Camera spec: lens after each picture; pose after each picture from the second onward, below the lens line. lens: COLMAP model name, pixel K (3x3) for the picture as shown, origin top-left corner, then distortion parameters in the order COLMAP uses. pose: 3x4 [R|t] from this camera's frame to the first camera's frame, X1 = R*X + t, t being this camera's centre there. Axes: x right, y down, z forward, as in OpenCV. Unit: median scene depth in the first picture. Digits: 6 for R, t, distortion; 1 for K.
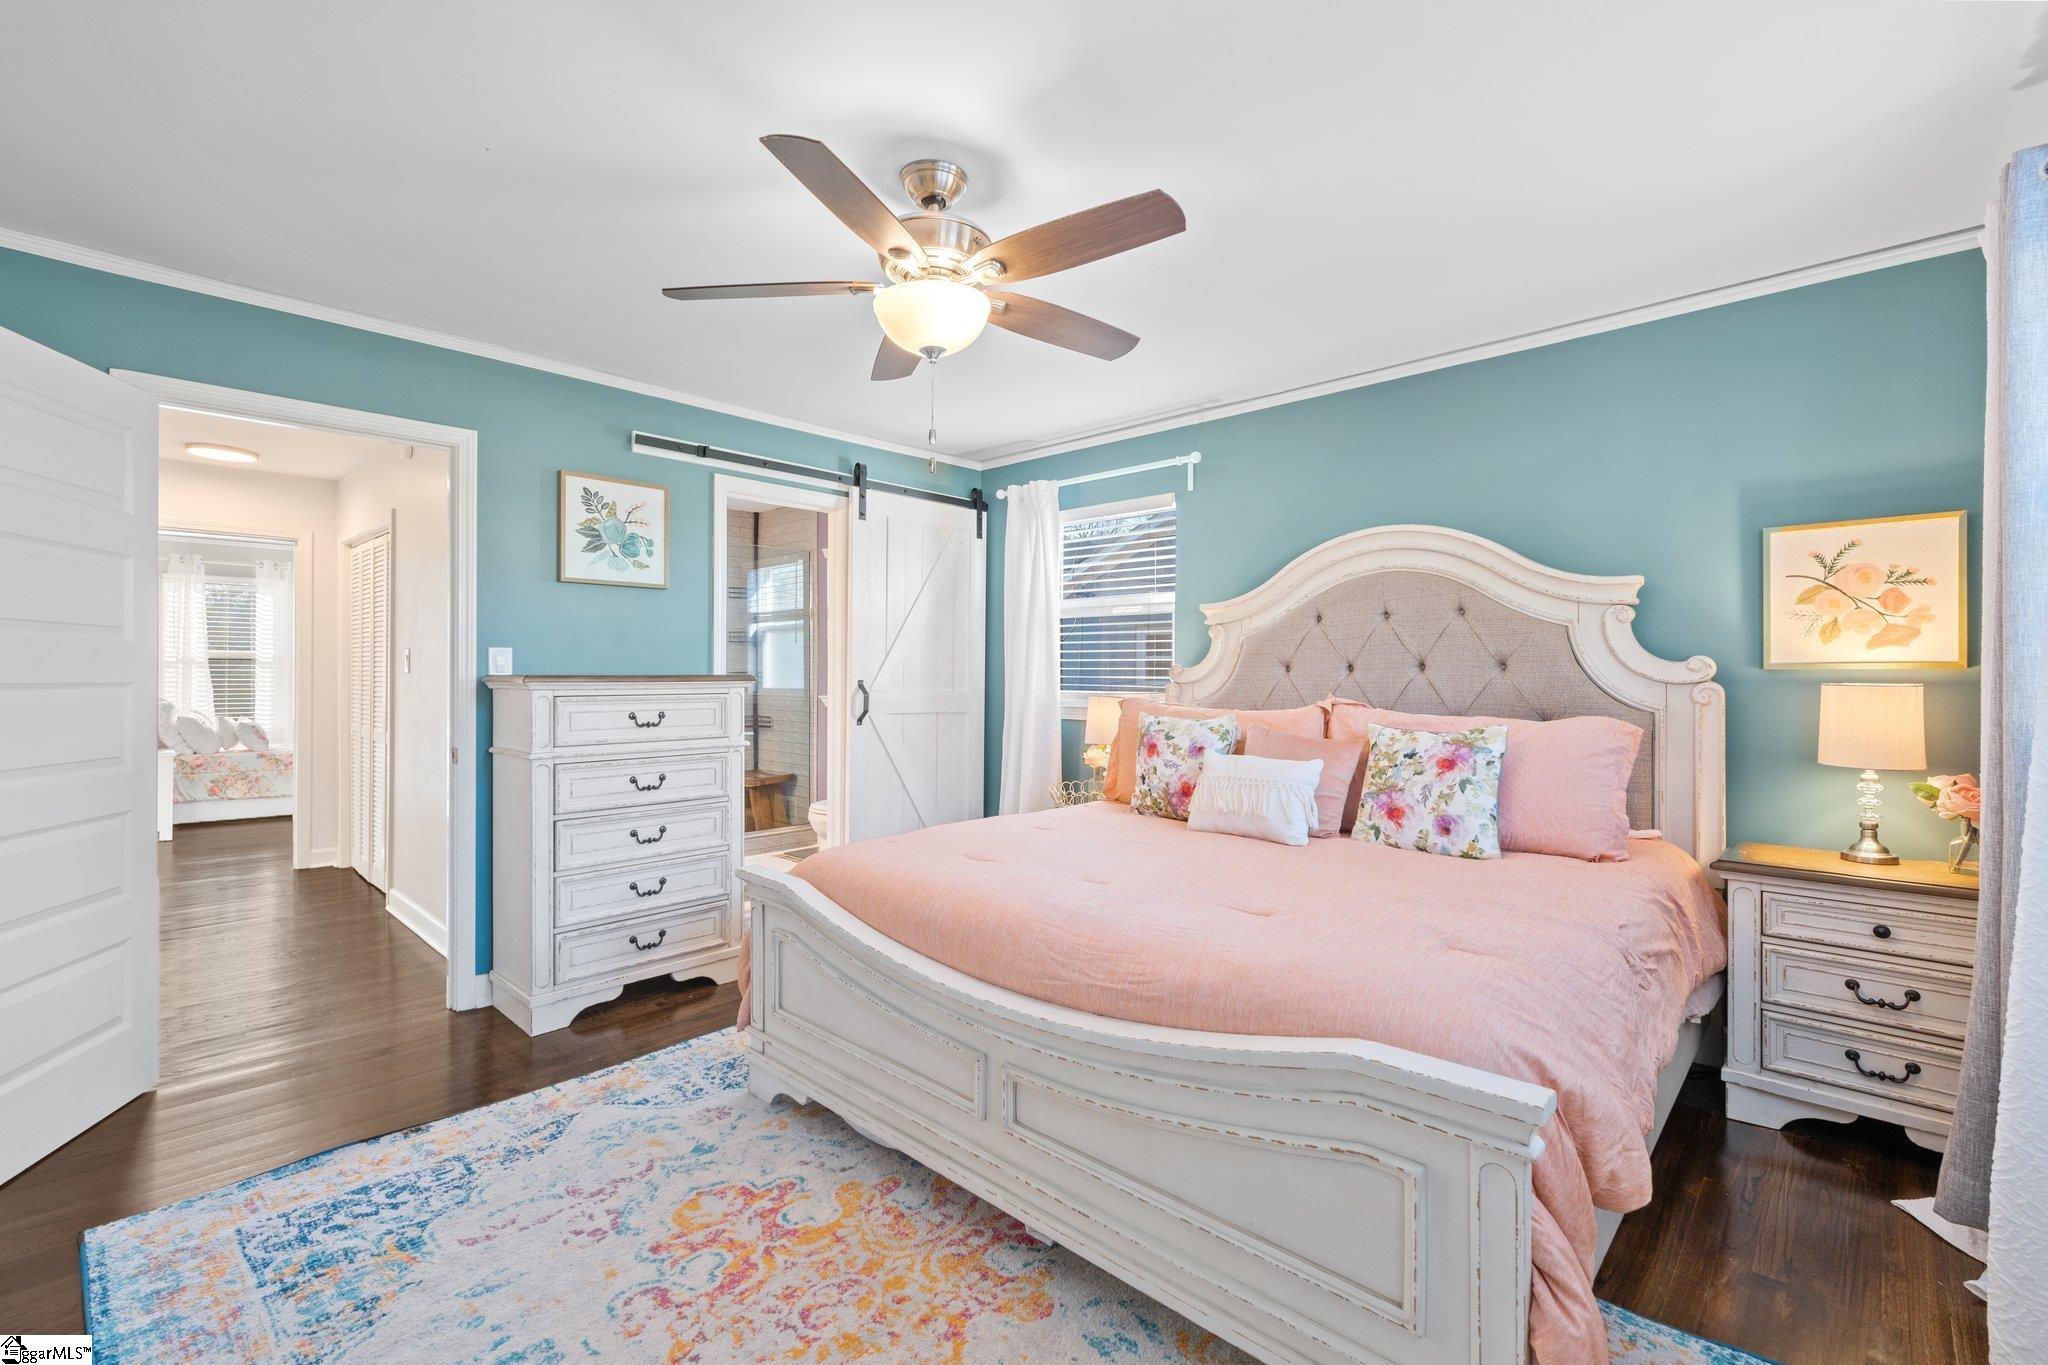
lens RADIAL K [[901.4, 0, 1022.9], [0, 901.4, 671.0], [0, 0, 1]] dist [-0.003157, -0.000574]
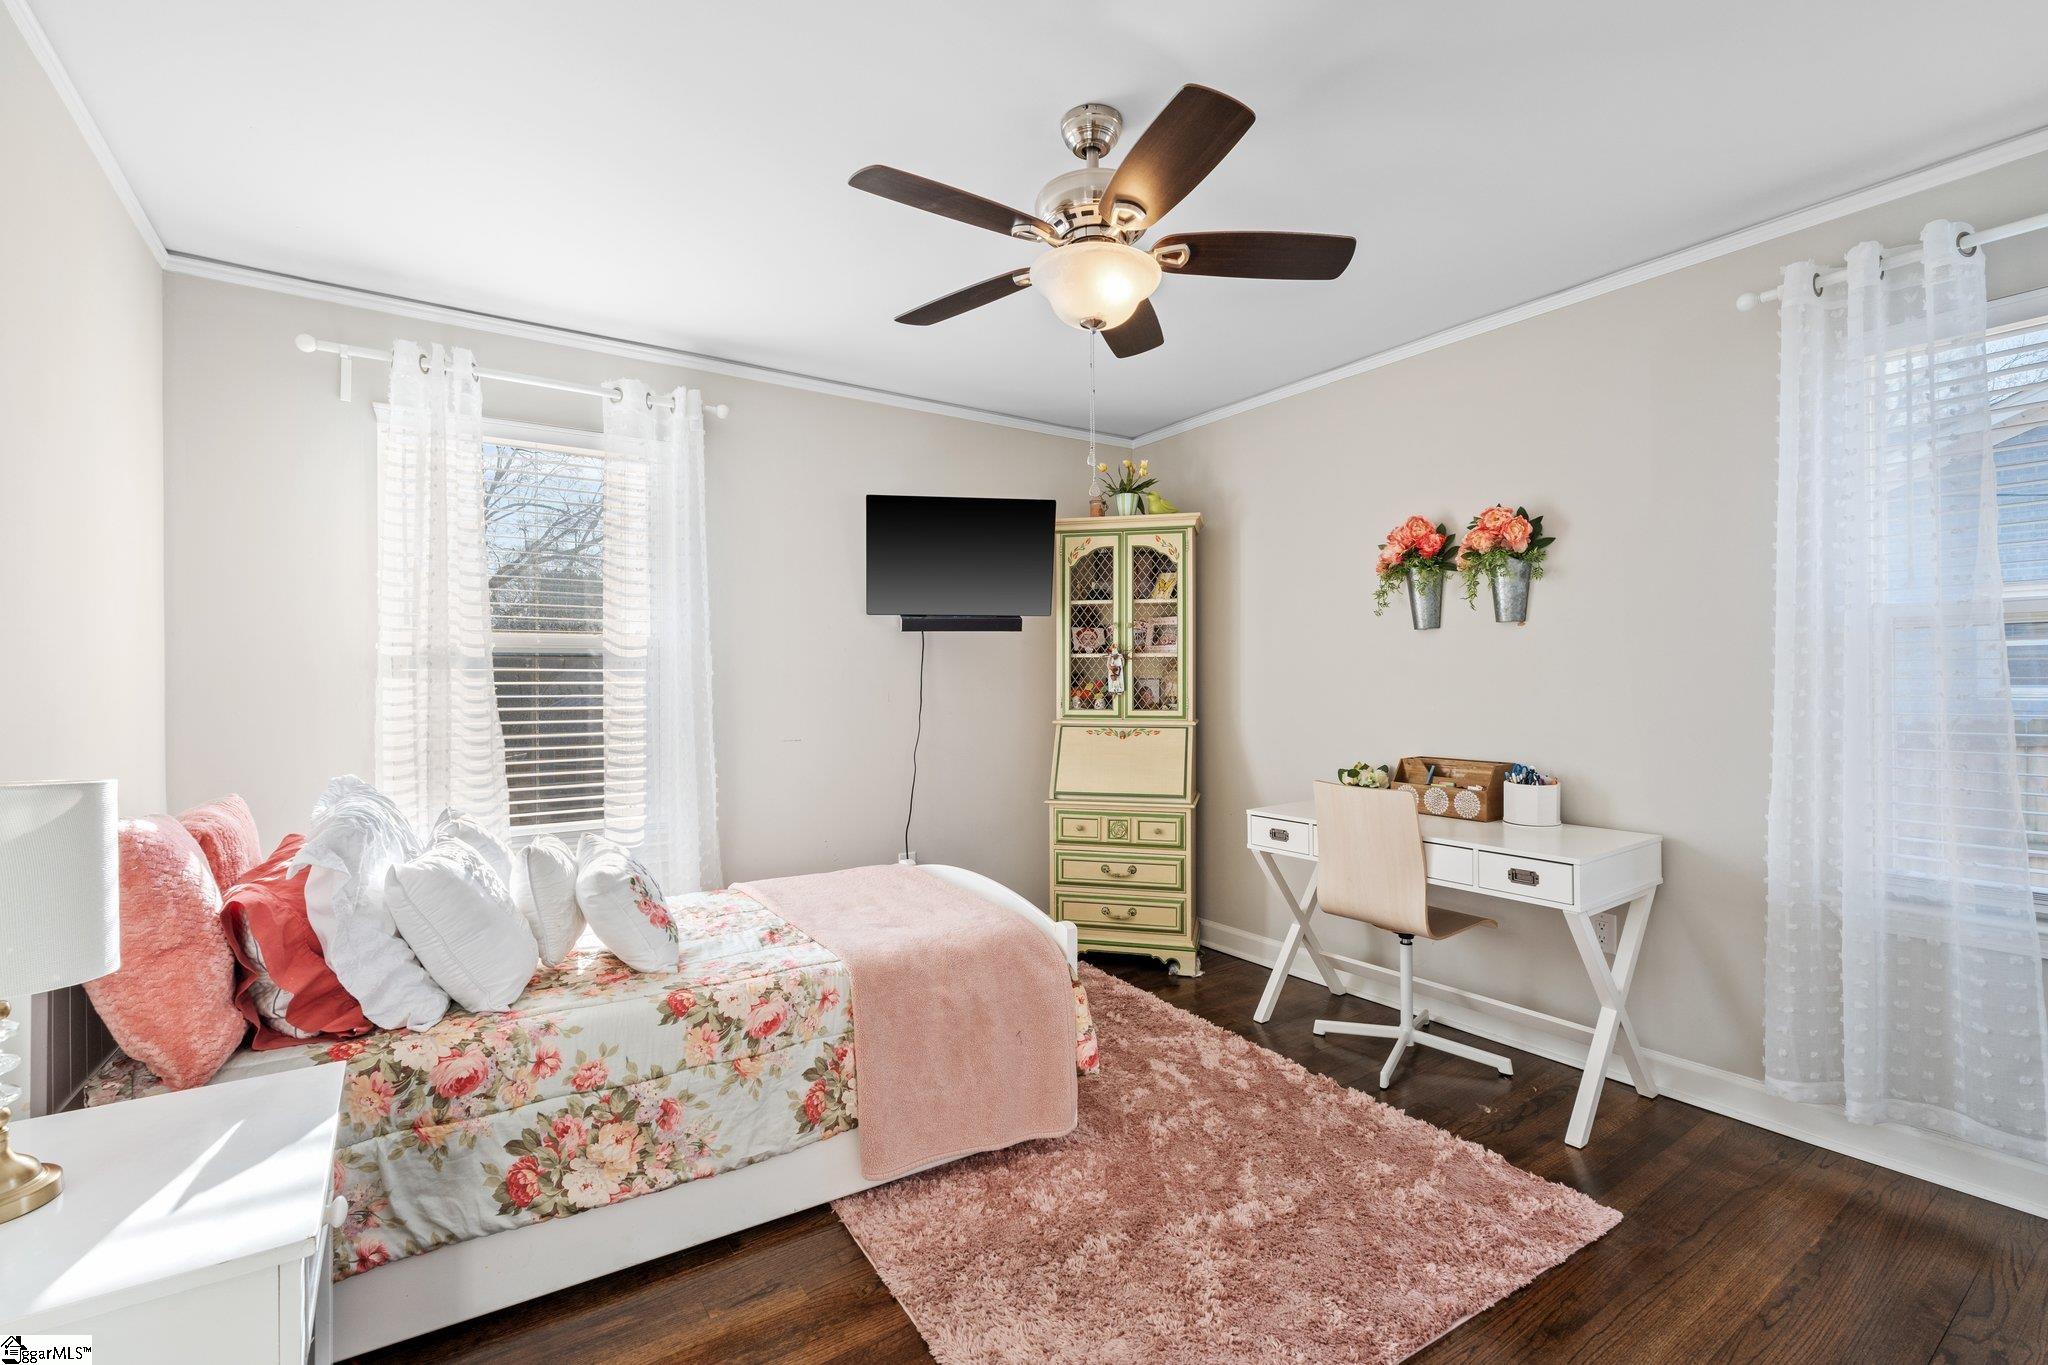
lens RADIAL K [[901.4, 0, 1022.6], [0, 901.4, 689.7], [0, 0, 1]] dist [-0.003157, -0.000574]
pose [[0.979048, -0.009418, -0.203410, -0.694033], [0.009994, 0.999948, 0.001805, 0.002333], [0.203383, -0.003800, 0.979092, 0.765384]]
